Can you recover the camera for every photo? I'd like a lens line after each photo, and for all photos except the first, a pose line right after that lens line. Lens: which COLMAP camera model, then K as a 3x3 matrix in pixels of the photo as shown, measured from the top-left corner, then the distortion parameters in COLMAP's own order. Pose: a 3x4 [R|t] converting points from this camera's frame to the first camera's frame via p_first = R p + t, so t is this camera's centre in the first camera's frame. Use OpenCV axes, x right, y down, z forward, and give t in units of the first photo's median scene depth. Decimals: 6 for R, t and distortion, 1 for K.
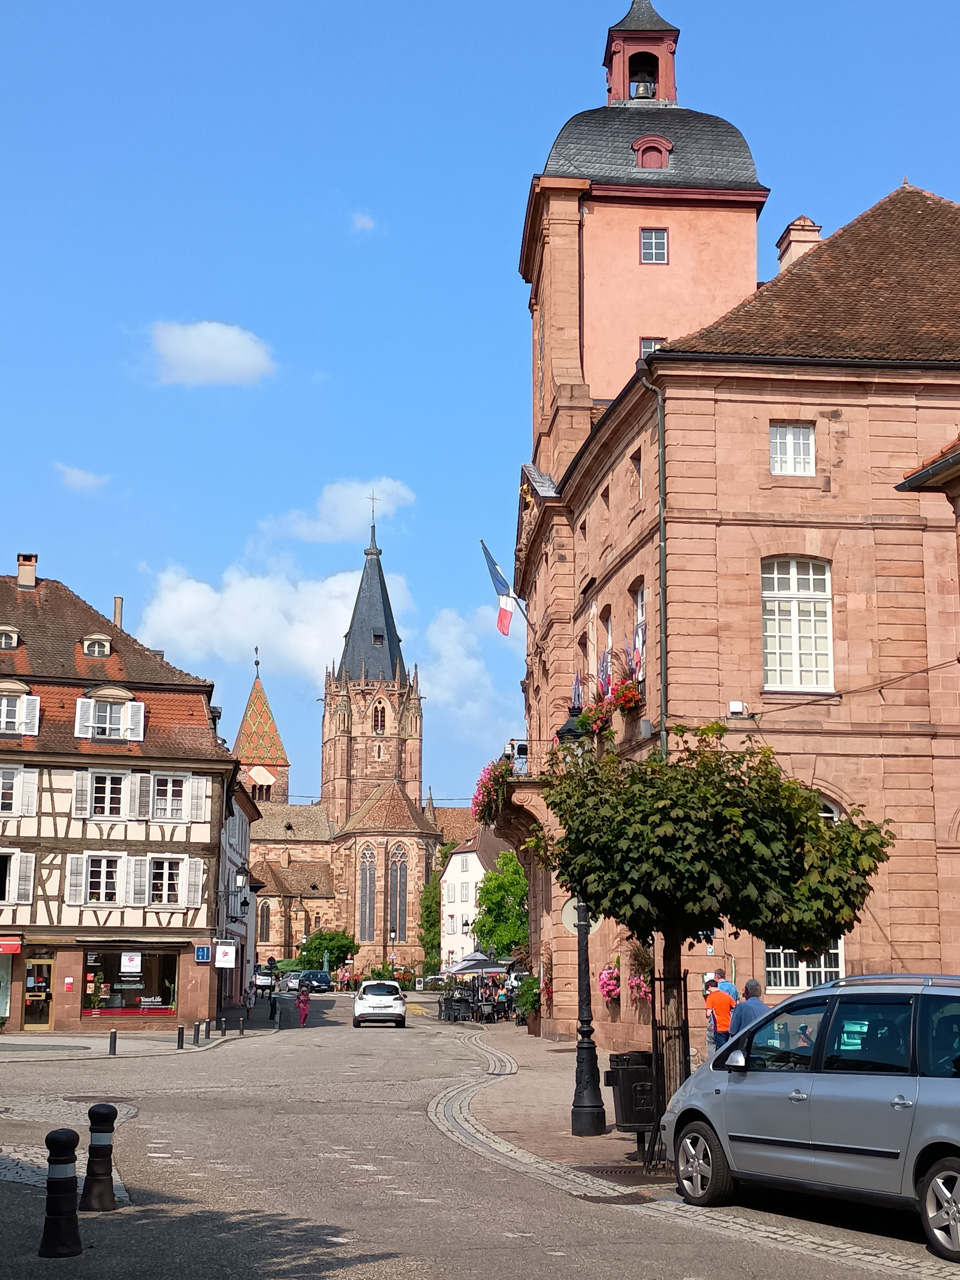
lens RADIAL K [[1756.3, 0, 478.9], [0, 1756.3, 637.8], [0, 0, 1]] dist [0.108397, 0.000000]
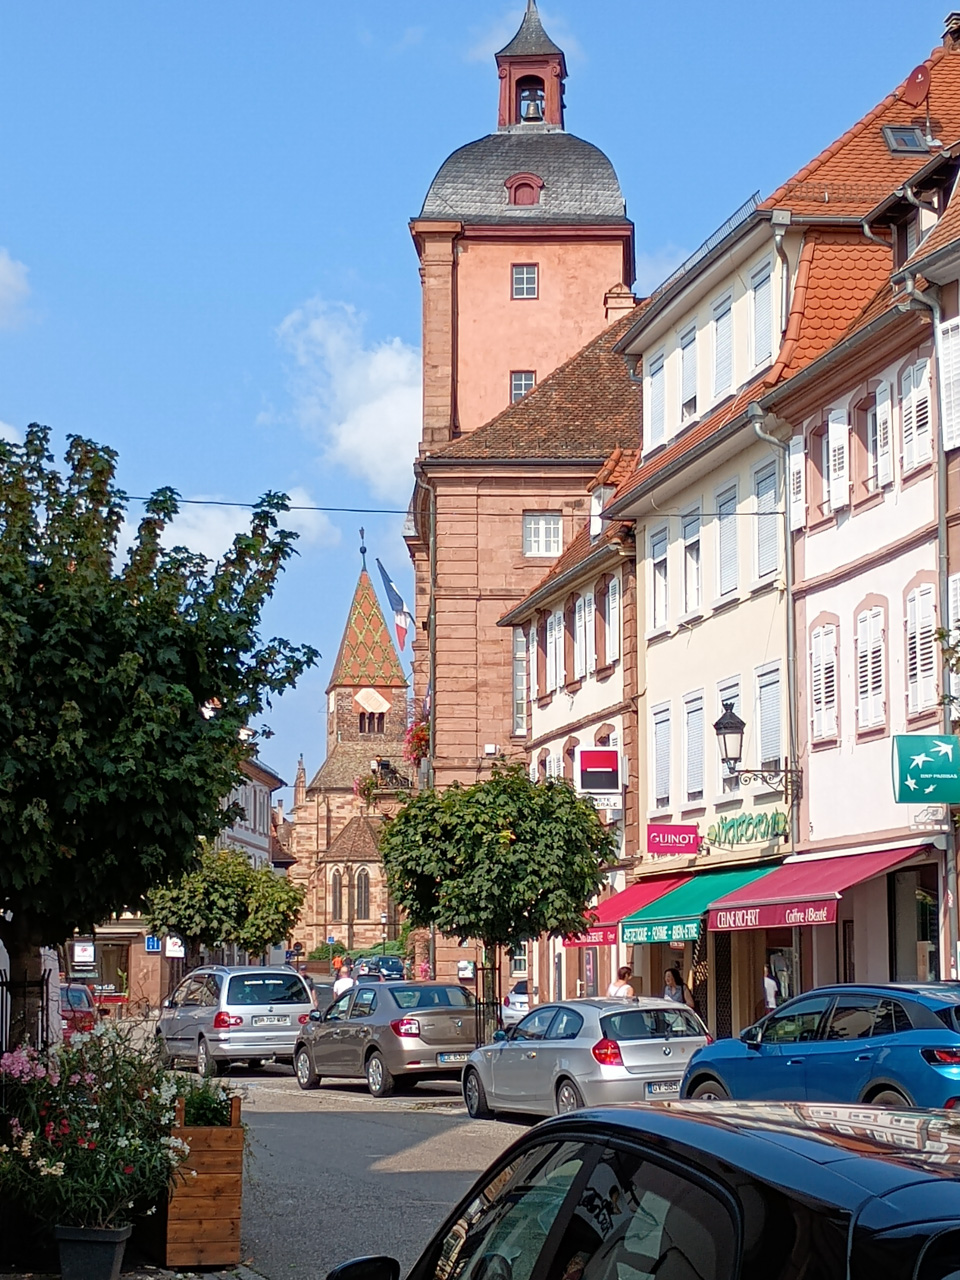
lens RADIAL K [[2656.6, 0, 480.5], [0, 2656.6, 640.7], [0, 0, 1]] dist [0.210643, 0.000000]
pose [[0.993623, -0.018219, -0.111271, 0.260637], [0.025922, 0.997336, 0.068180, -0.123058], [0.109733, -0.070630, 0.991449, -0.637919]]
